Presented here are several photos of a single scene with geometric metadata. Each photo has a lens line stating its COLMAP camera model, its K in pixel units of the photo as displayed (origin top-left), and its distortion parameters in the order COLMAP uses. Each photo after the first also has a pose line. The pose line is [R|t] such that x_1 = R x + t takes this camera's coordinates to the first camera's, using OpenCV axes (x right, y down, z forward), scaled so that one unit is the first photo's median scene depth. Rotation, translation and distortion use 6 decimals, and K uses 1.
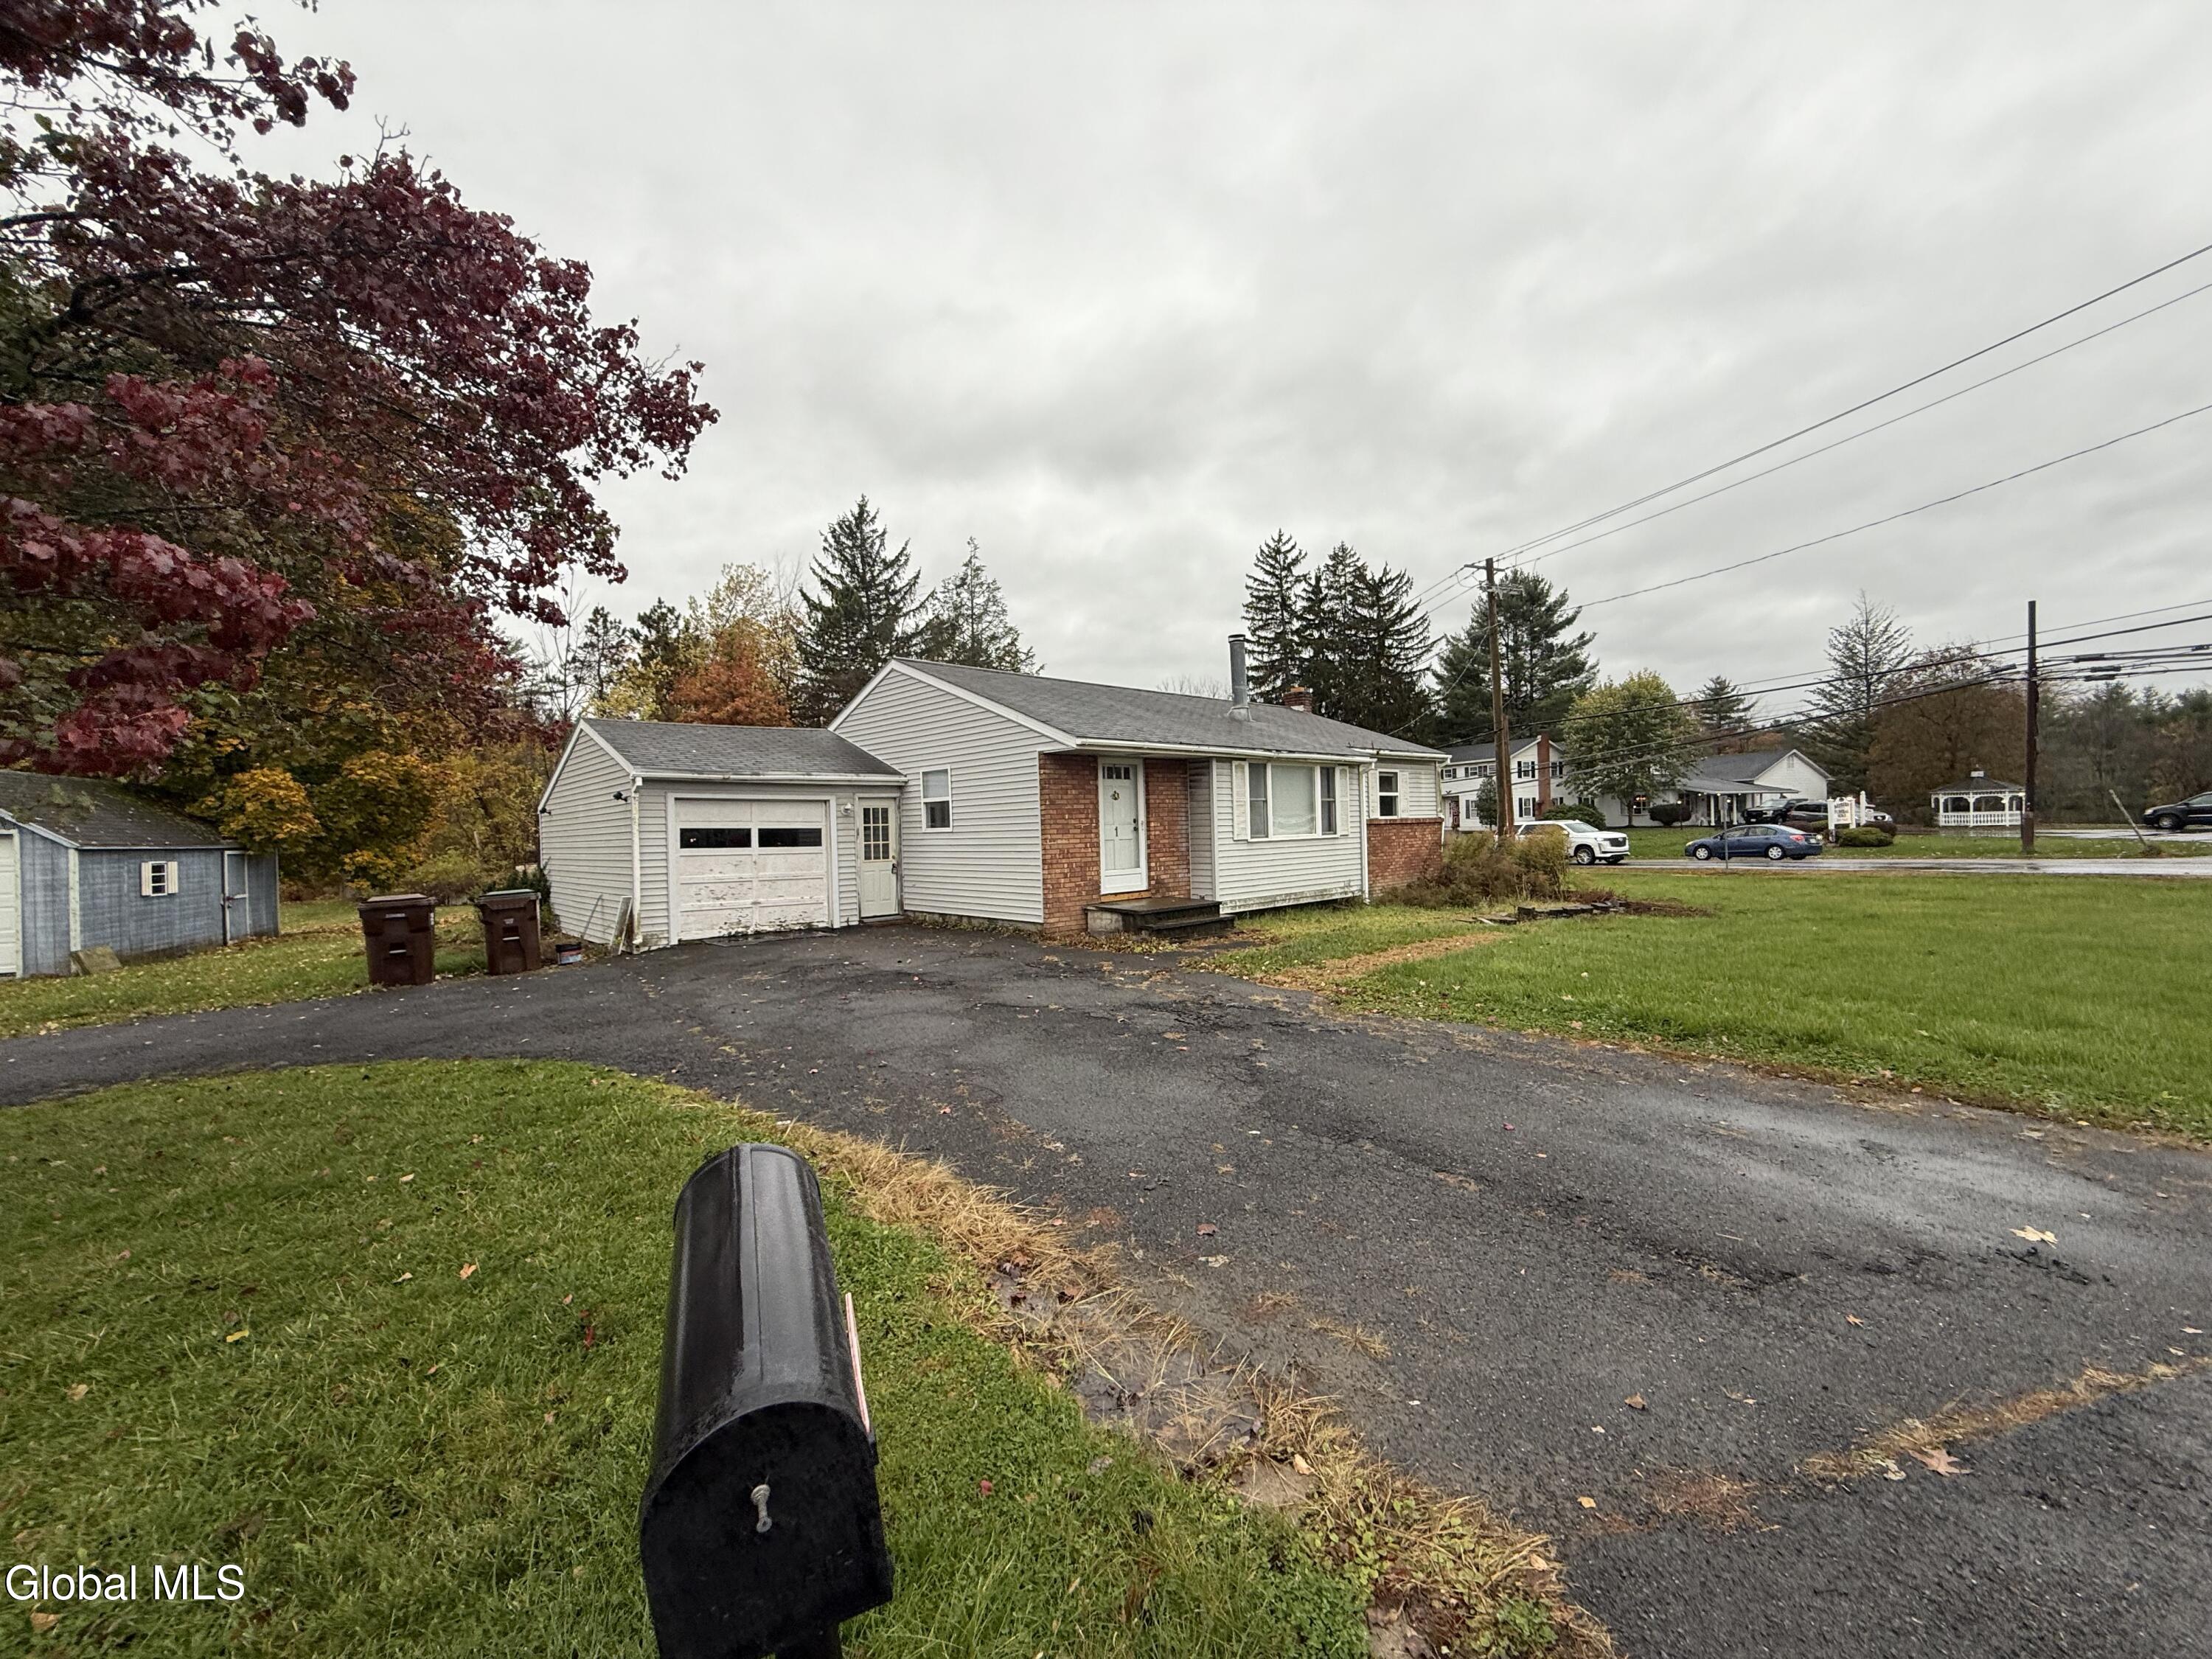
lens RADIAL K [[883.6, 0, 1103.6], [0, 883.6, 833.3], [0, 0, 1]] dist [-0.002064, 0.000956]
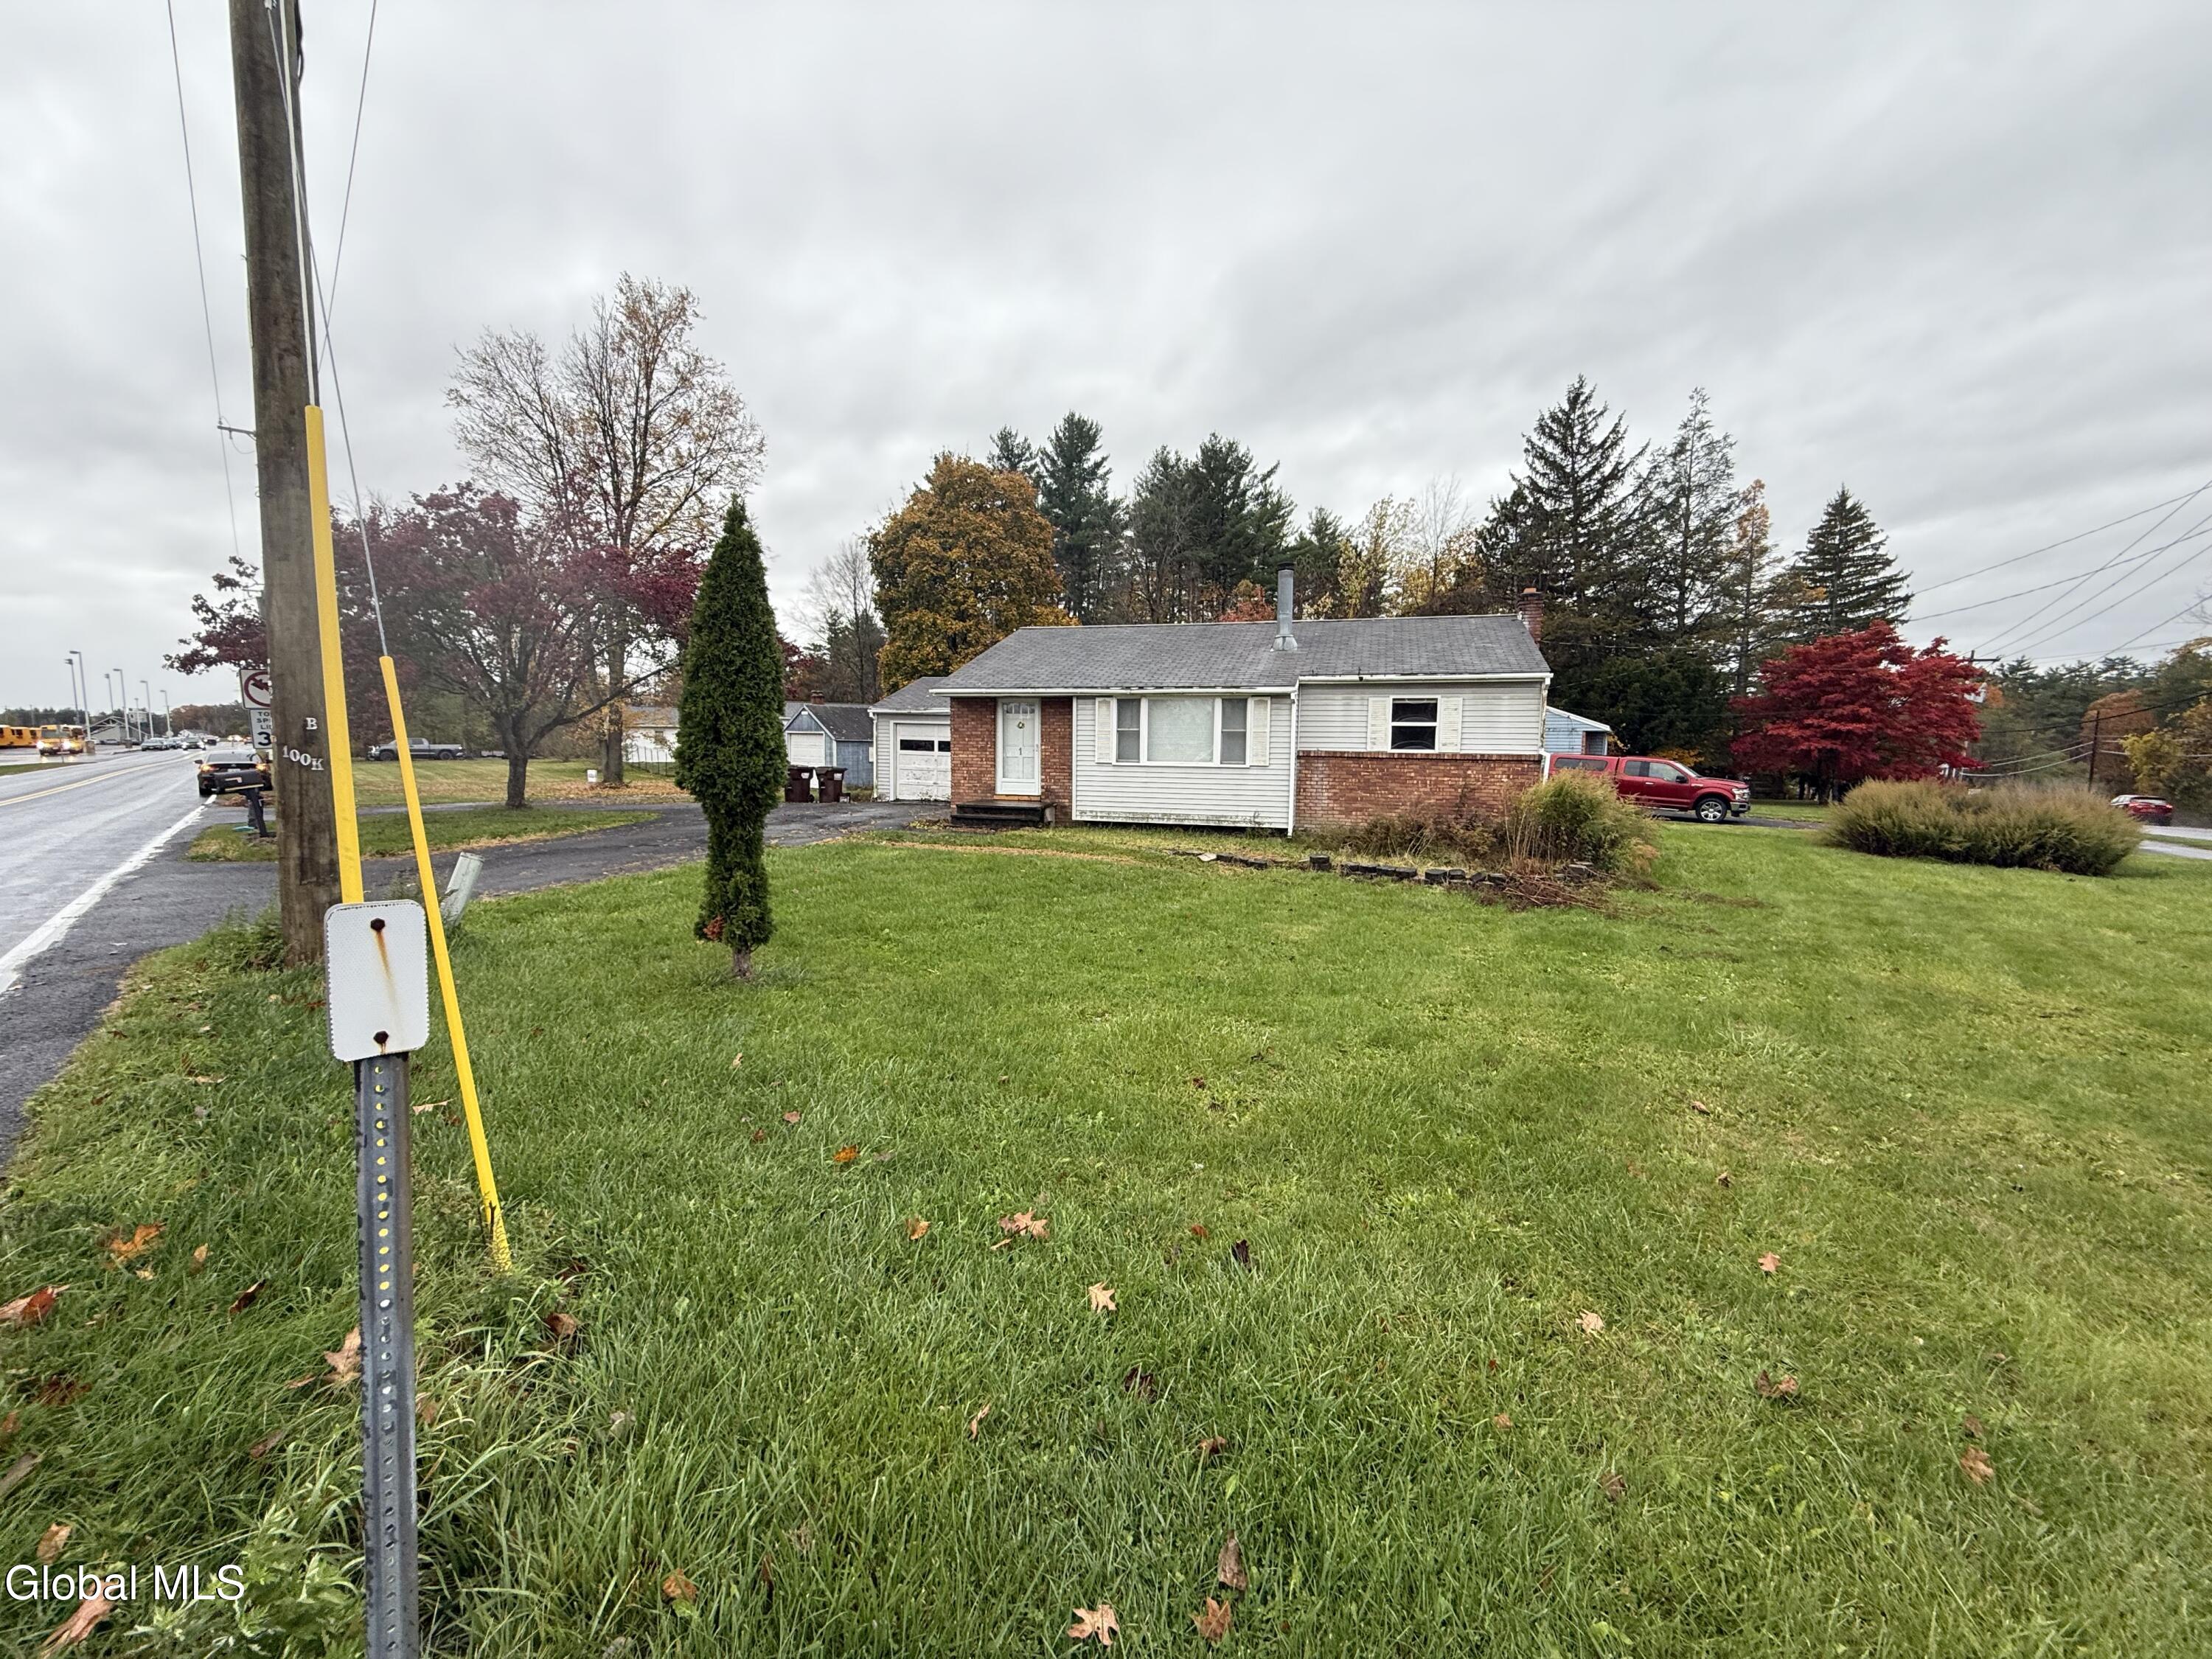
lens RADIAL K [[883.6, 0, 1094.4], [0, 883.6, 831.0], [0, 0, 1]] dist [-0.002064, 0.000956]
pose [[0.494899, 0.120290, -0.860584, 1.151850], [-0.030199, 0.992155, 0.121314, -0.044402], [0.868425, -0.034050, 0.494649, 0.359874]]
